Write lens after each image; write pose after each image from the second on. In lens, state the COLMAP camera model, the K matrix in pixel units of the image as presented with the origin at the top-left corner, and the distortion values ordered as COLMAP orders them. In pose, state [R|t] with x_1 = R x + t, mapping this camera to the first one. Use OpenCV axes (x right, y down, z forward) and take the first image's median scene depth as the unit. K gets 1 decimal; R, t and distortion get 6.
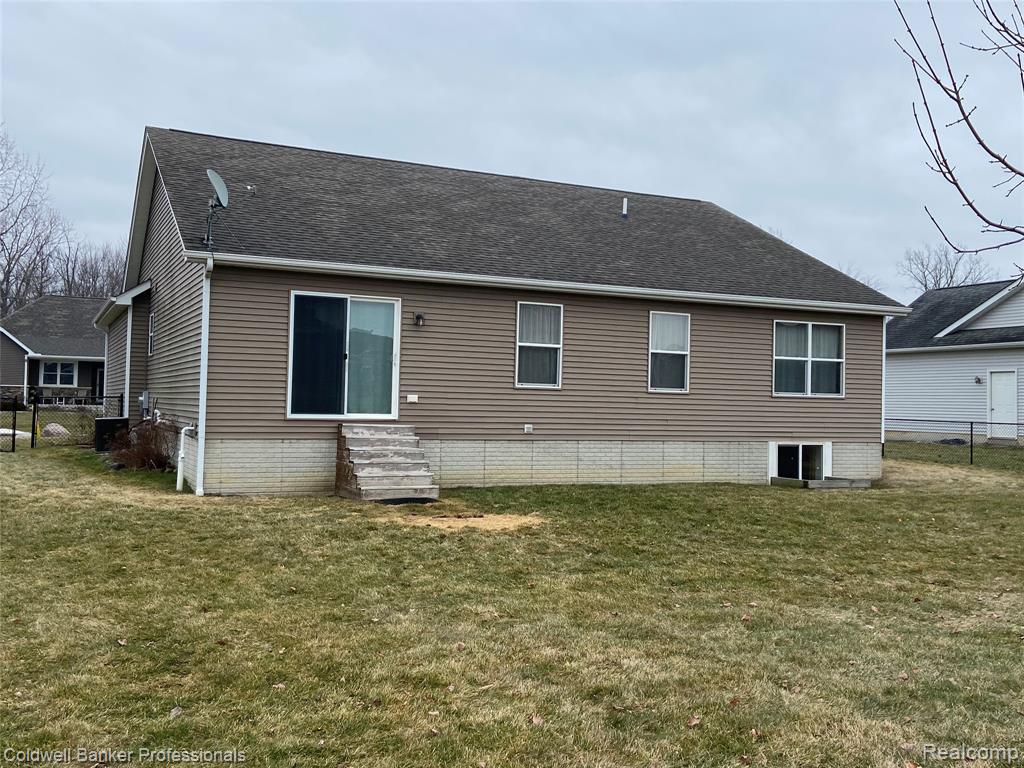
lens RADIAL K [[1023.1, 0, 508.9], [0, 1023.1, 387.6], [0, 0, 1]] dist [-0.001173, 0.000000]
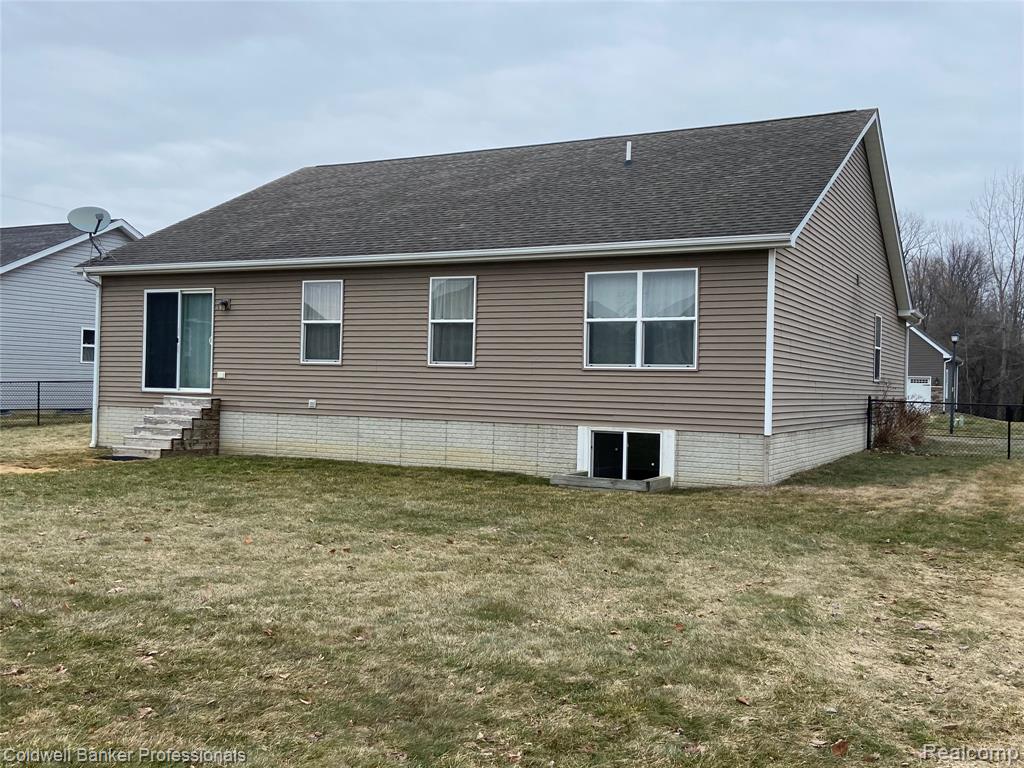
lens RADIAL K [[1023.1, 0, 509.7], [0, 1023.1, 379.3], [0, 0, 1]] dist [-0.001173, 0.000000]
pose [[0.607795, -0.009938, -0.794031, 0.882852], [0.004800, 0.999949, -0.008841, 0.023780], [0.794079, 0.001563, 0.607812, 0.490695]]
